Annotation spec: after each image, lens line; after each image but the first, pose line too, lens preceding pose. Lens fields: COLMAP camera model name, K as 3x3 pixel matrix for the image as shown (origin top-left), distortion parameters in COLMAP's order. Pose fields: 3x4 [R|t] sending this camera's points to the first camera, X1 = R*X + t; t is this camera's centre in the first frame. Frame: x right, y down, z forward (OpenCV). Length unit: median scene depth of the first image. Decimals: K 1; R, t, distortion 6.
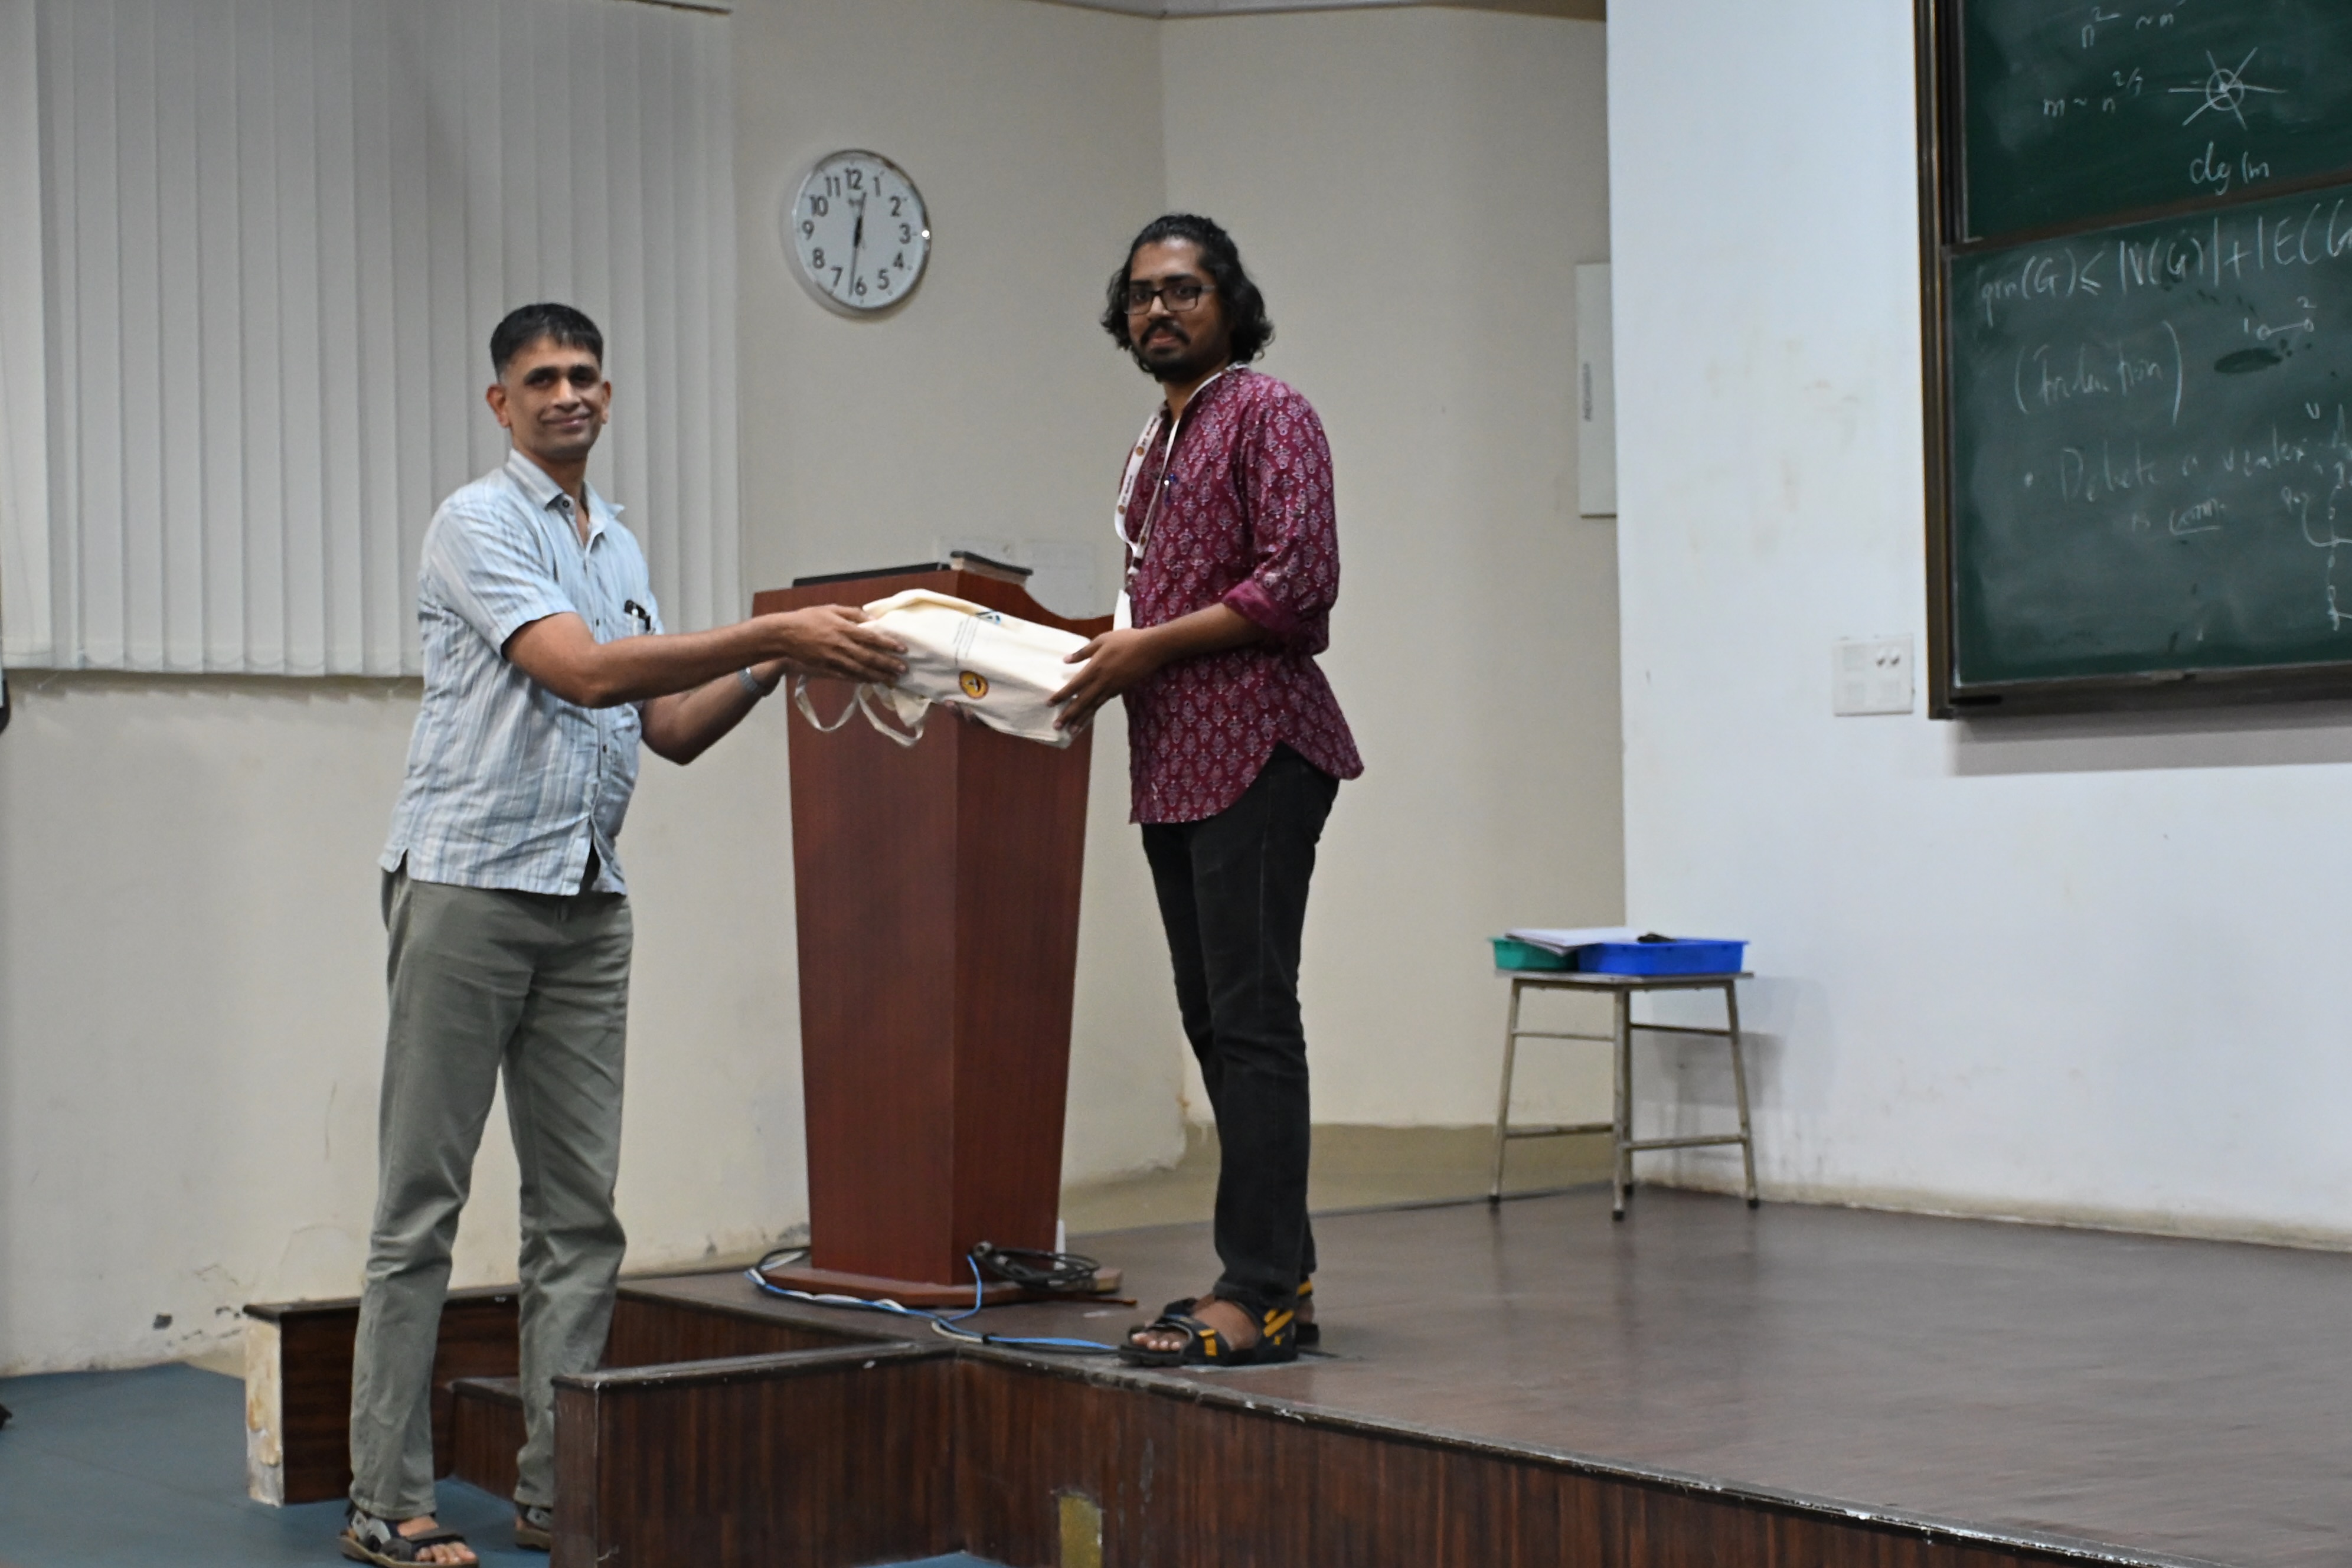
lens RADIAL K [[3789.1, 0, 1166.3], [0, 3789.1, 789.6], [0, 0, 1]] dist [-0.004930, 0.000000]
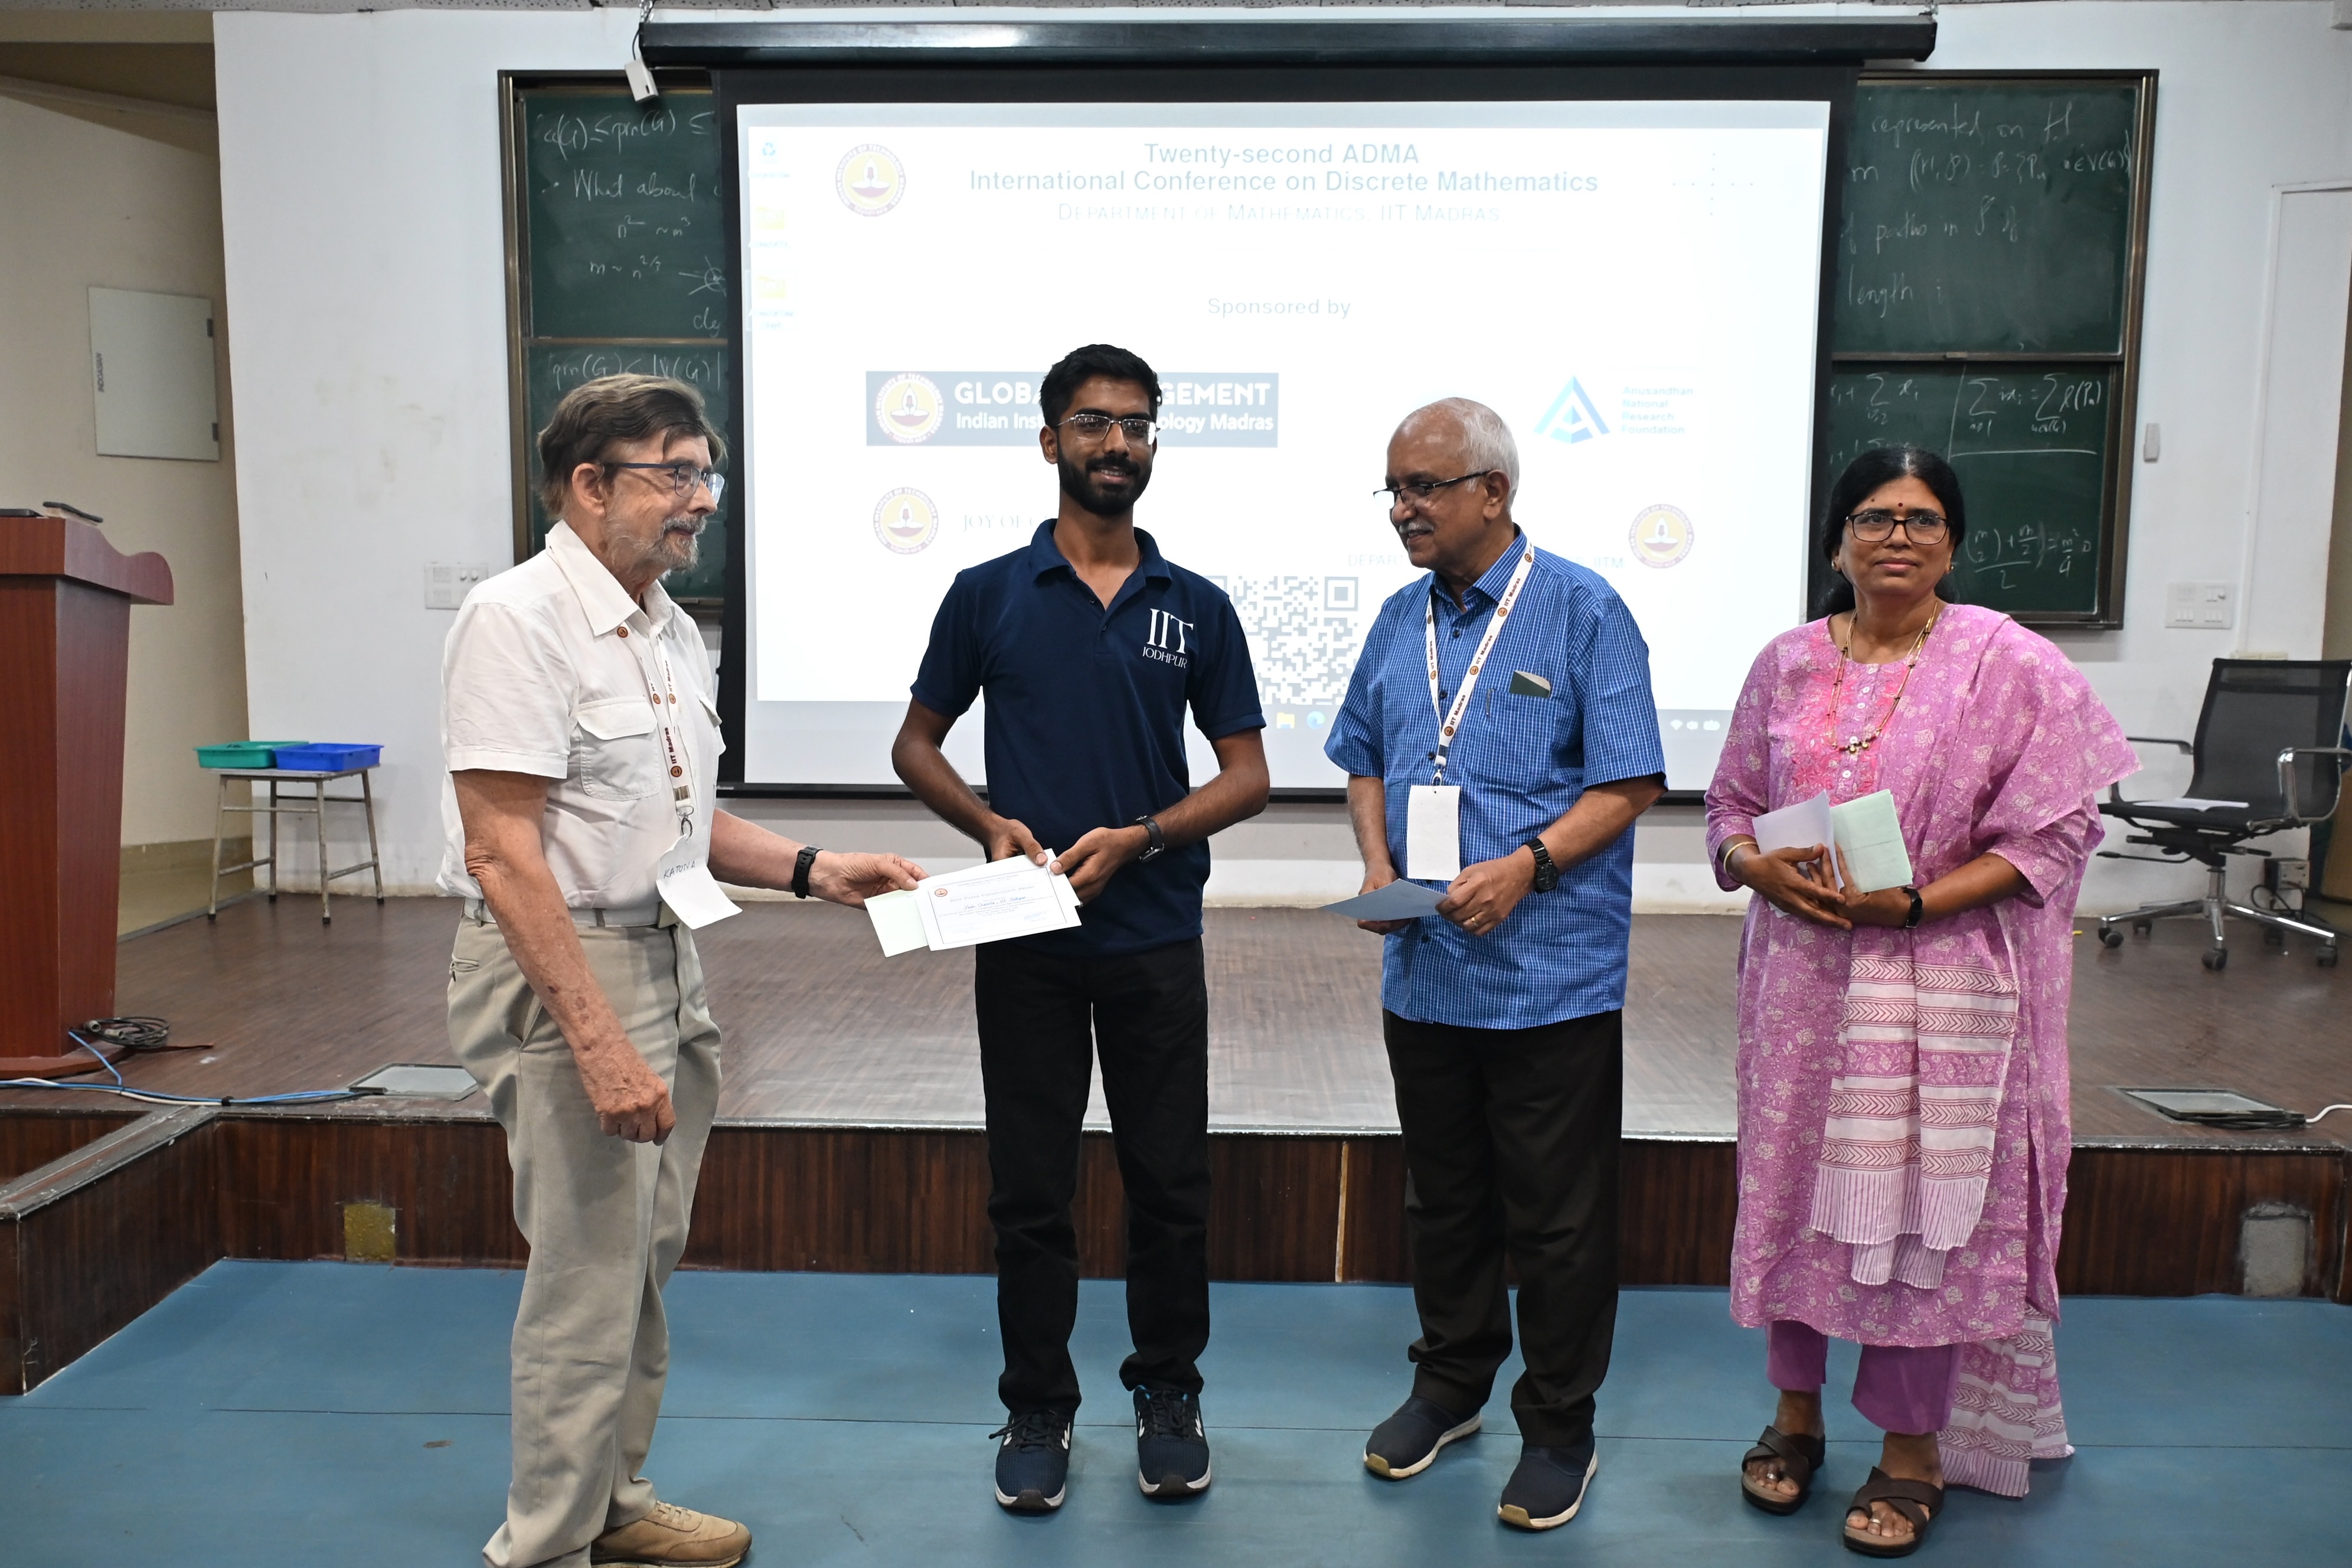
lens RADIAL K [[1762.0, 0, 1171.5], [0, 1762.0, 783.4], [0, 0, 1]] dist [0.000467, -0.002442]
pose [[0.605104, -0.062819, 0.793664, -0.303075], [-0.032420, 0.994111, 0.103402, -0.041419], [-0.795486, -0.088300, 0.599504, 0.319145]]
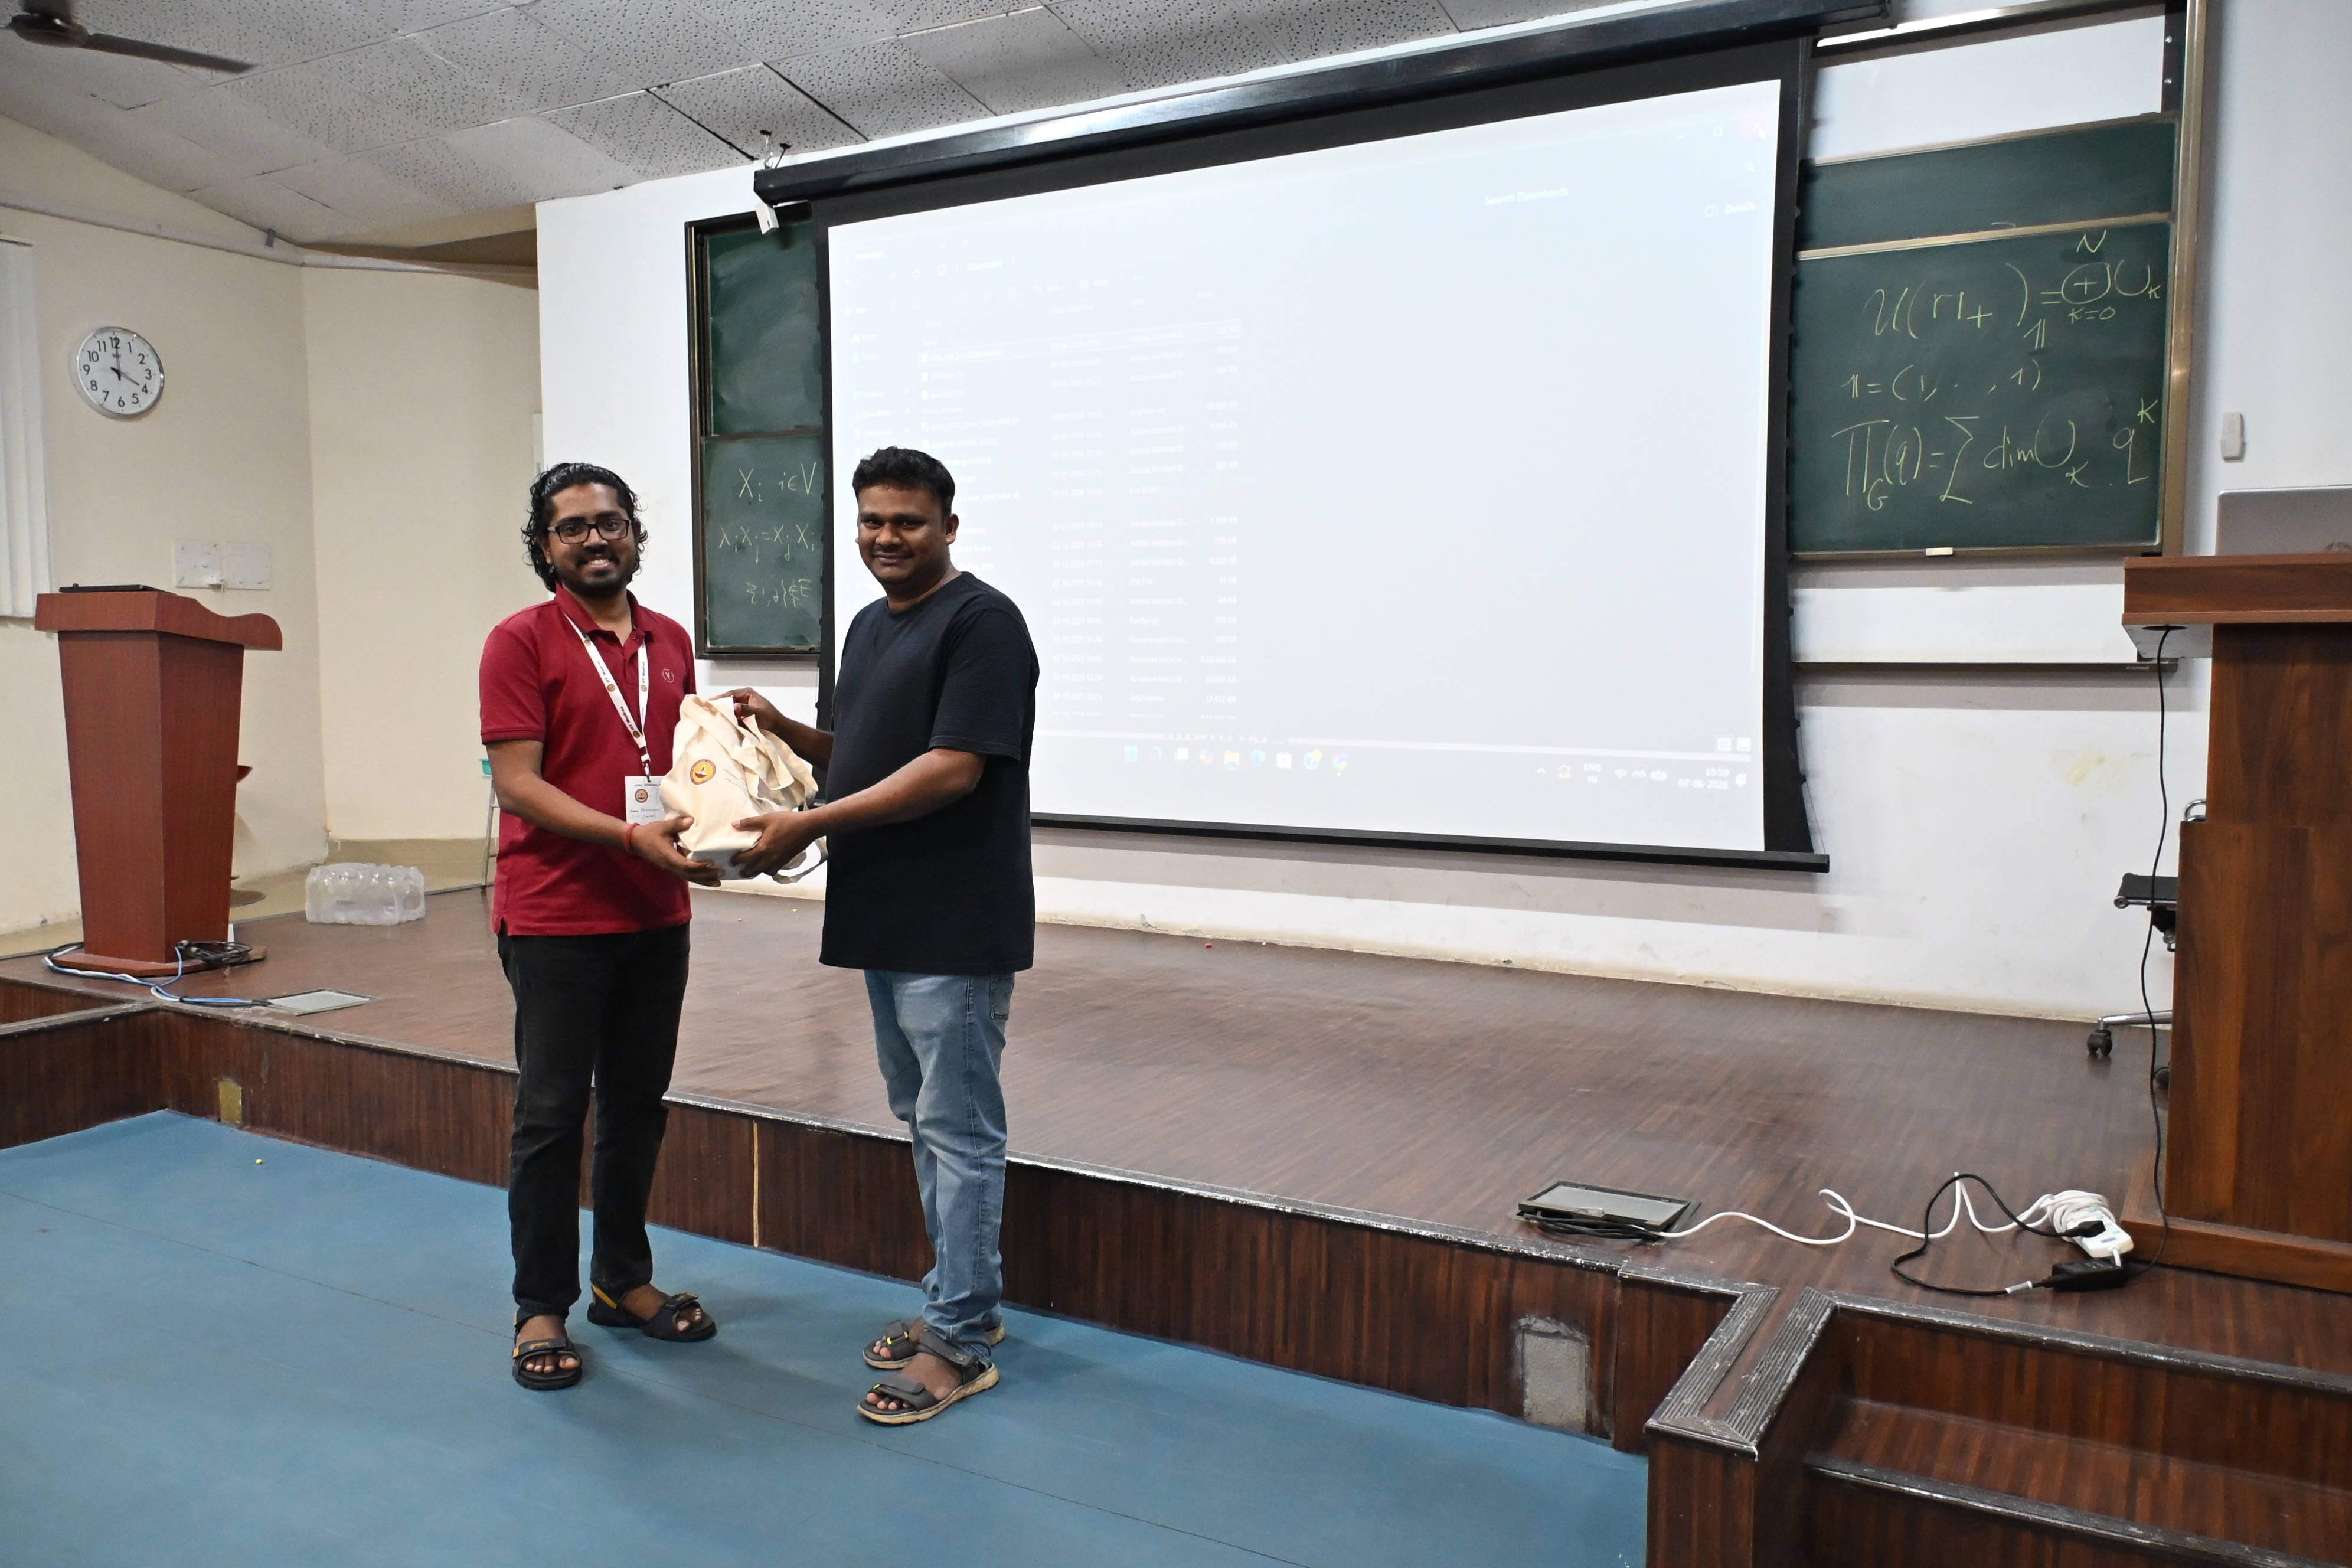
lens RADIAL K [[1762.0, 0, 1171.4], [0, 1762.0, 787.9], [0, 0, 1]] dist [0.000467, -0.002442]
pose [[0.911212, -0.017759, 0.411555, 0.041972], [-0.022749, 0.995376, 0.093318, -0.052608], [-0.411309, -0.094395, 0.906595, -0.015887]]
